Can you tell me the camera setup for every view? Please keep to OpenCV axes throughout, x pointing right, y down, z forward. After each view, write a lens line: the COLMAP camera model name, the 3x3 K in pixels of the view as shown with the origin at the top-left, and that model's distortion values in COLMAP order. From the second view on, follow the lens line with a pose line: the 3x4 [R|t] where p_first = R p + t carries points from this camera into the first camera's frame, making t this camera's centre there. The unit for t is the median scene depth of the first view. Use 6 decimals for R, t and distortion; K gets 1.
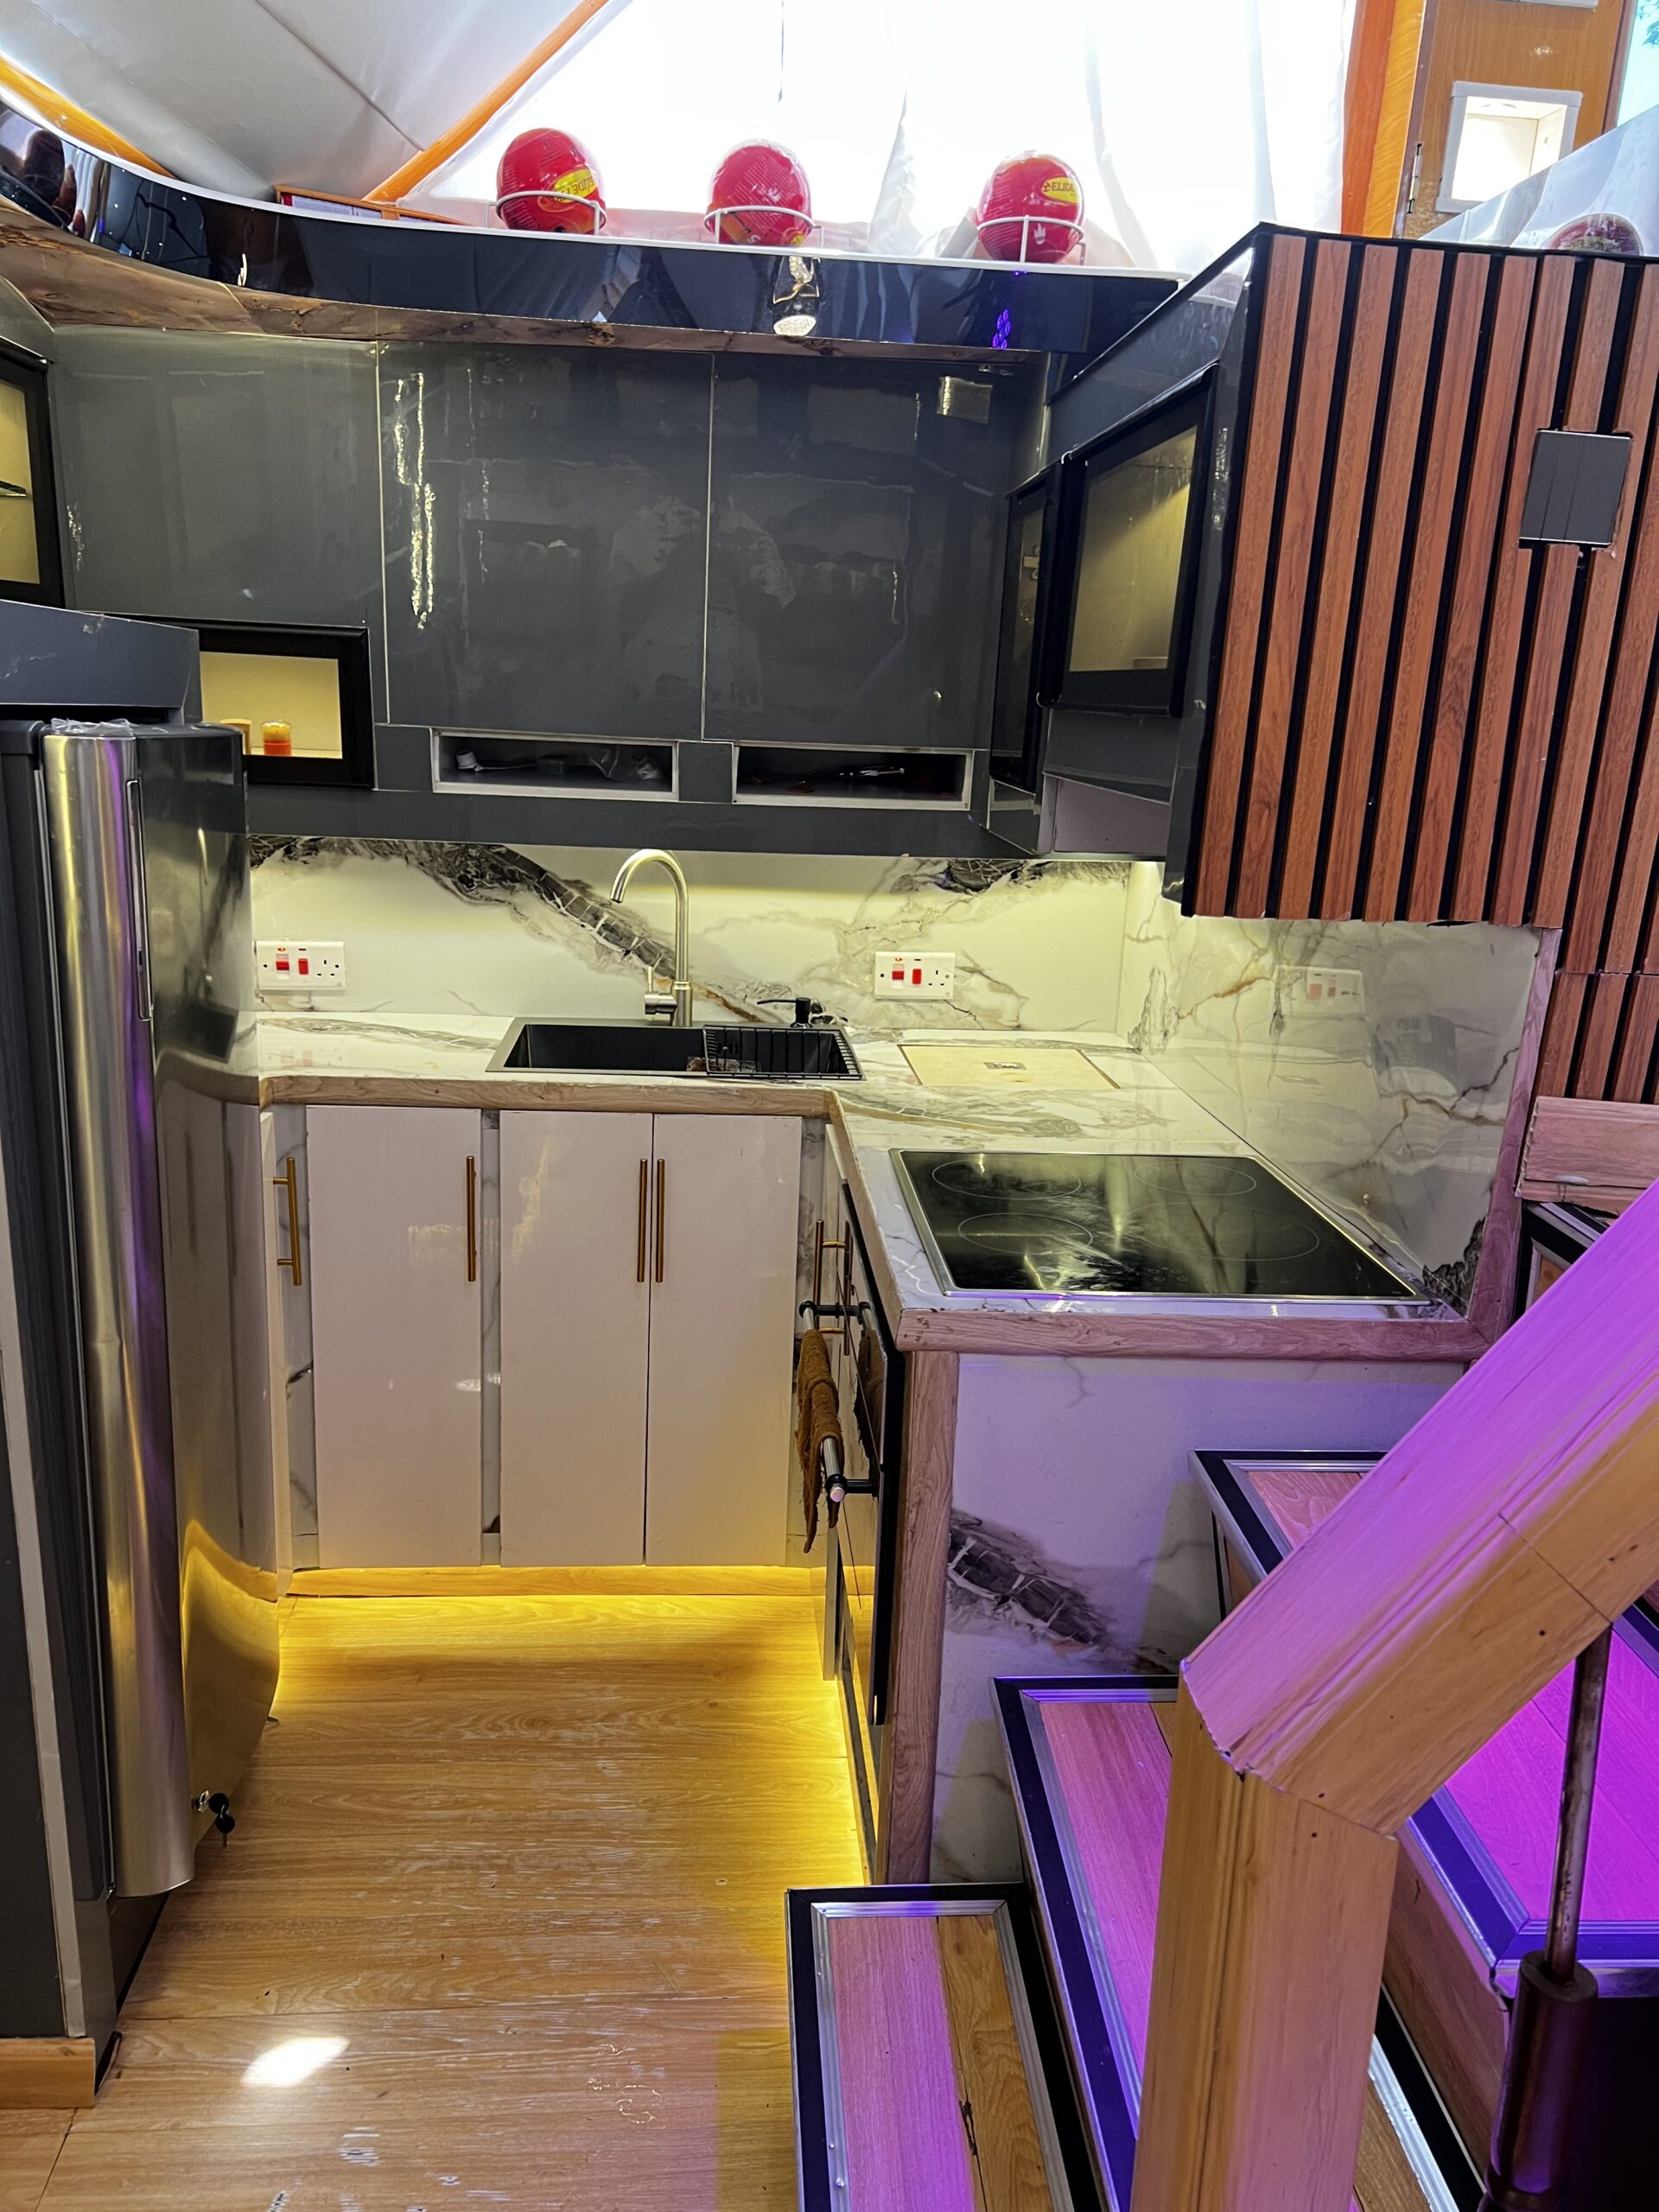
lens RADIAL K [[1639.1, 0, 826.0], [0, 1639.1, 1123.6], [0, 0, 1]] dist [0.089420, -0.110731]
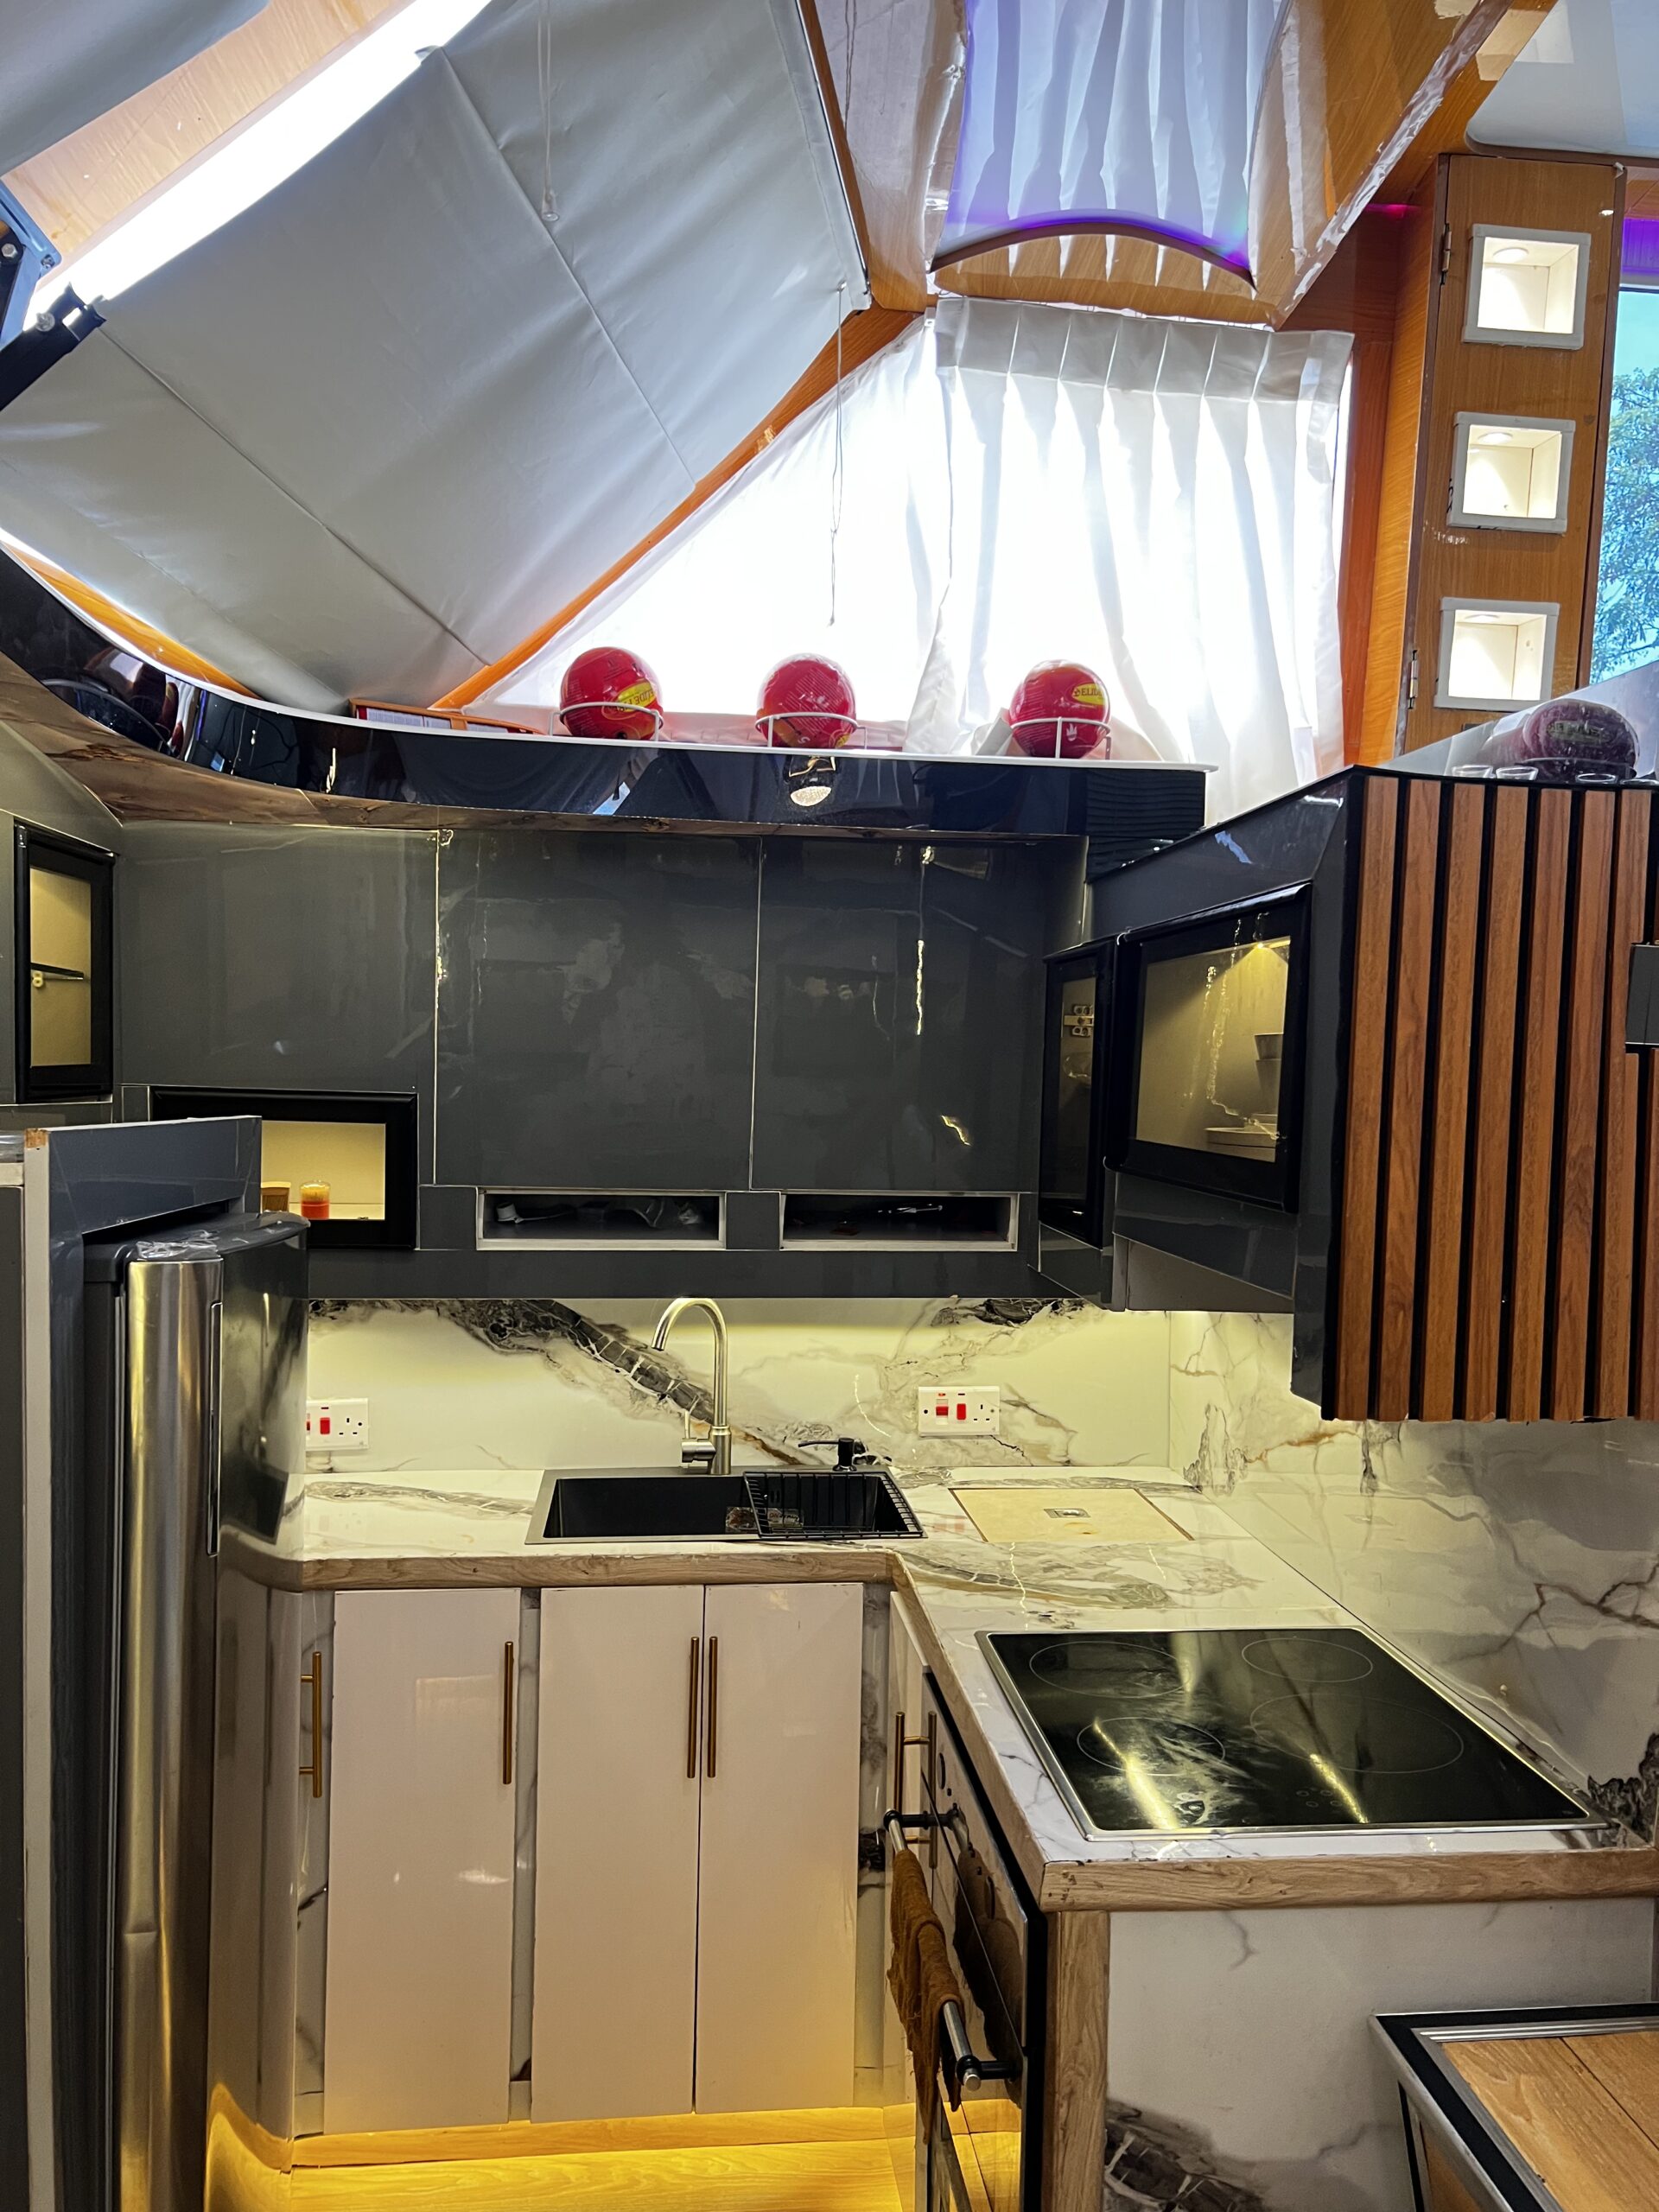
lens RADIAL K [[1639.1, 0, 826.0], [0, 1639.1, 1123.6], [0, 0, 1]] dist [0.089420, -0.110731]
pose [[0.999009, -0.021346, 0.039058, -0.073458], [0.029027, 0.977675, -0.208107, -0.070706], [-0.033744, 0.209034, 0.977326, 0.023420]]
